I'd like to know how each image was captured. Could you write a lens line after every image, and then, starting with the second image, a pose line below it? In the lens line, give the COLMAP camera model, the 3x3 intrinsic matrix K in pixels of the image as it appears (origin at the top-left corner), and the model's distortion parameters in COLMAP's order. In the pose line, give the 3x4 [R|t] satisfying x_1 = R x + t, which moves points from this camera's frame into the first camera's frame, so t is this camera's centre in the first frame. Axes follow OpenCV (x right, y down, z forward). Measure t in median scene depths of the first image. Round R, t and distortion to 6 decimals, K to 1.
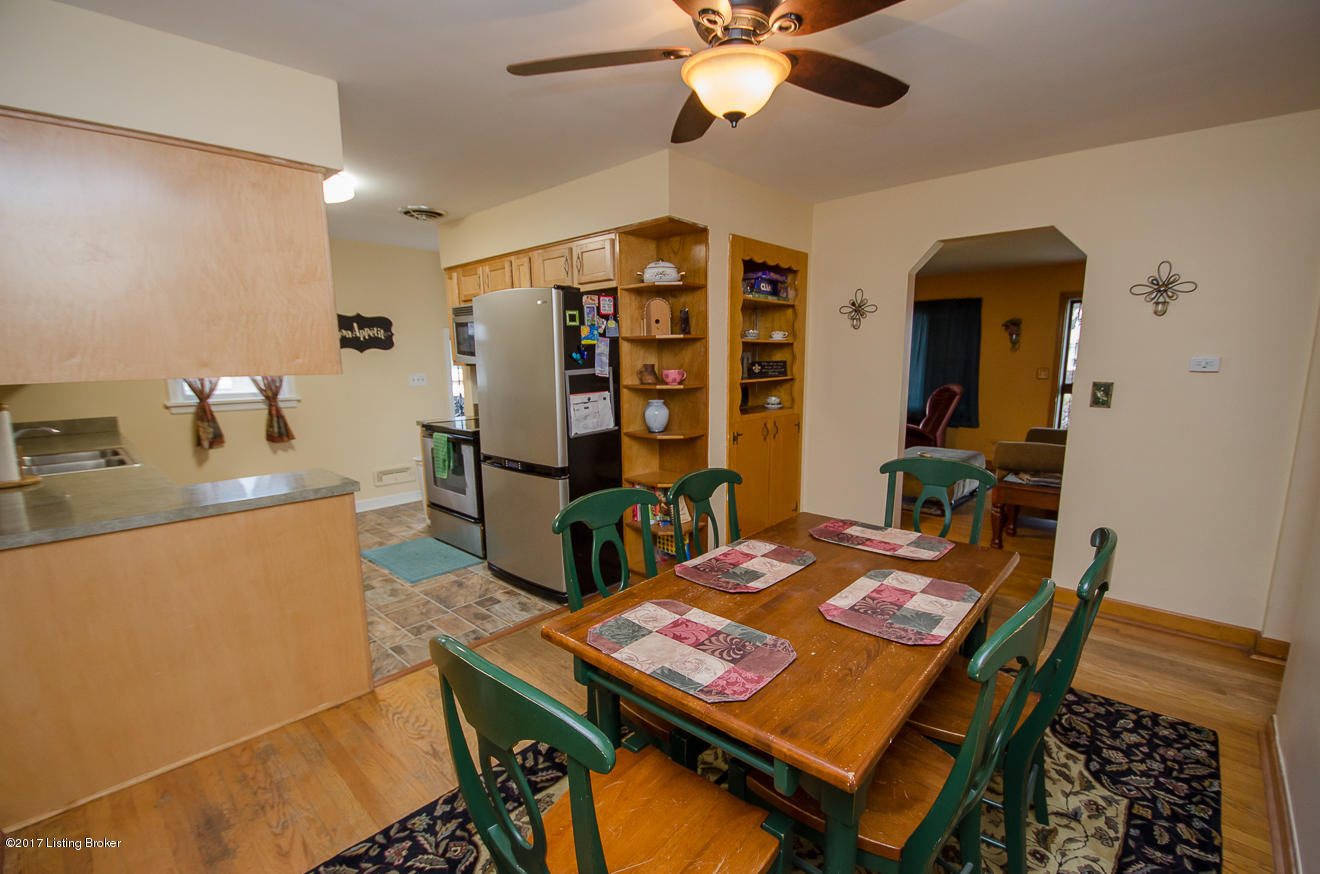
lens RADIAL K [[576.8, 0, 668.7], [0, 576.8, 452.9], [0, 0, 1]] dist [0.021200, -0.023991]
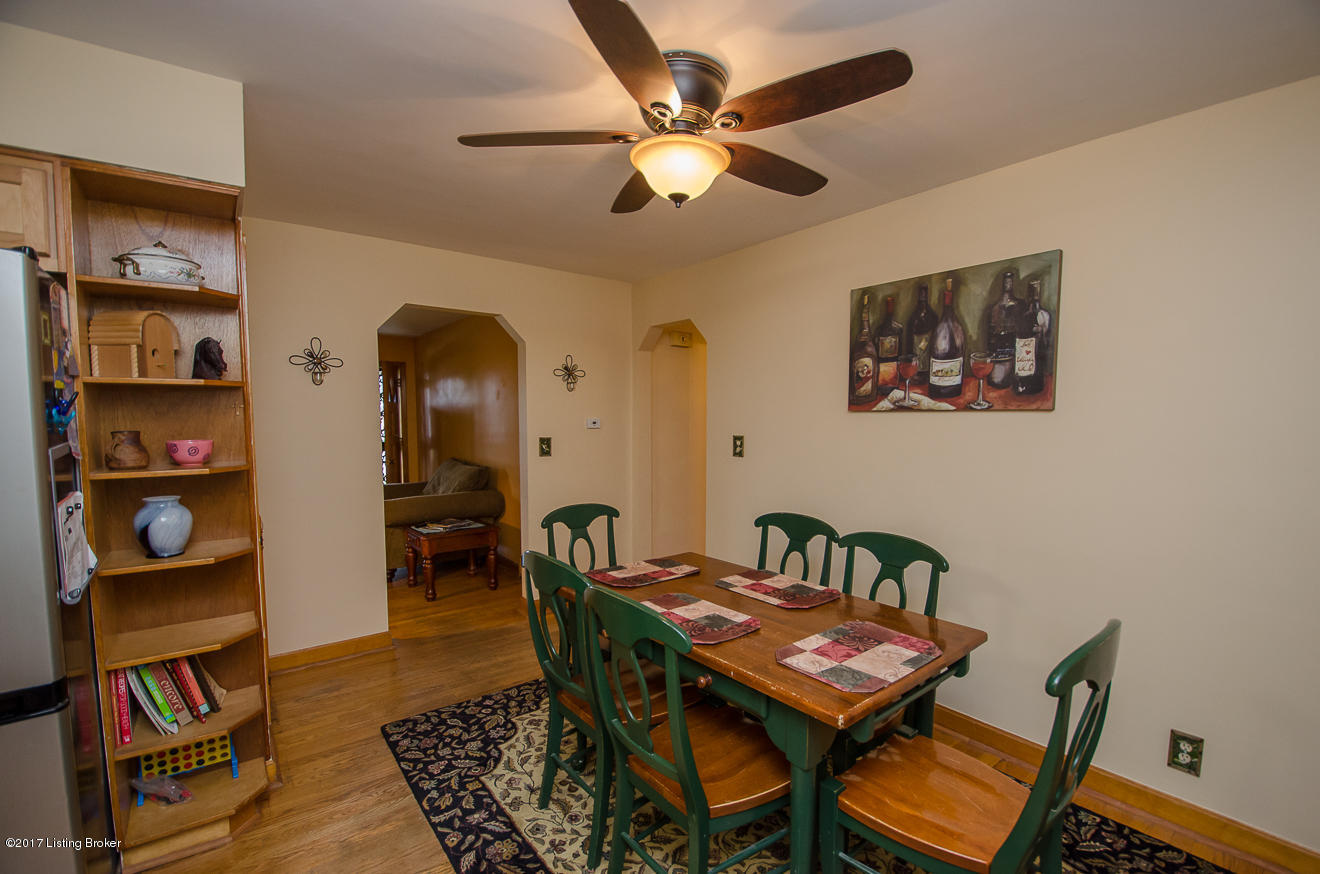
lens RADIAL K [[576.8, 0, 668.7], [0, 576.8, 452.9], [0, 0, 1]] dist [0.021200, -0.023991]
pose [[0.162019, -0.056845, 0.985149, -0.509169], [0.163423, 0.986099, 0.030023, -0.077337], [-0.973161, 0.156132, 0.169057, 0.476296]]
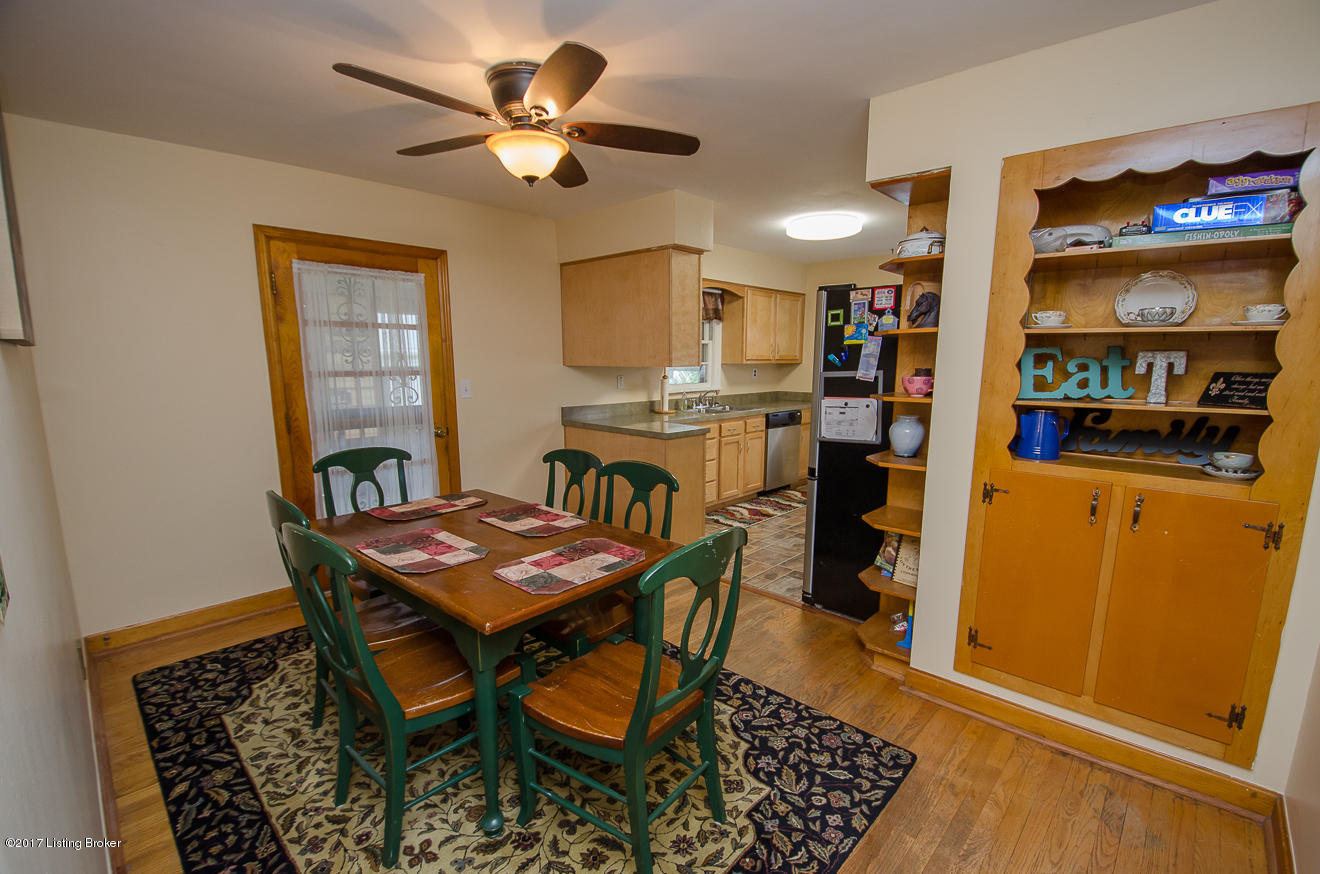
lens RADIAL K [[576.8, 0, 668.7], [0, 576.8, 452.9], [0, 0, 1]] dist [0.021200, -0.023991]
pose [[-0.010692, 0.169707, -0.985437, 0.804520], [-0.168696, 0.971061, 0.169062, -0.128163], [0.985610, 0.168047, 0.018247, 0.731550]]
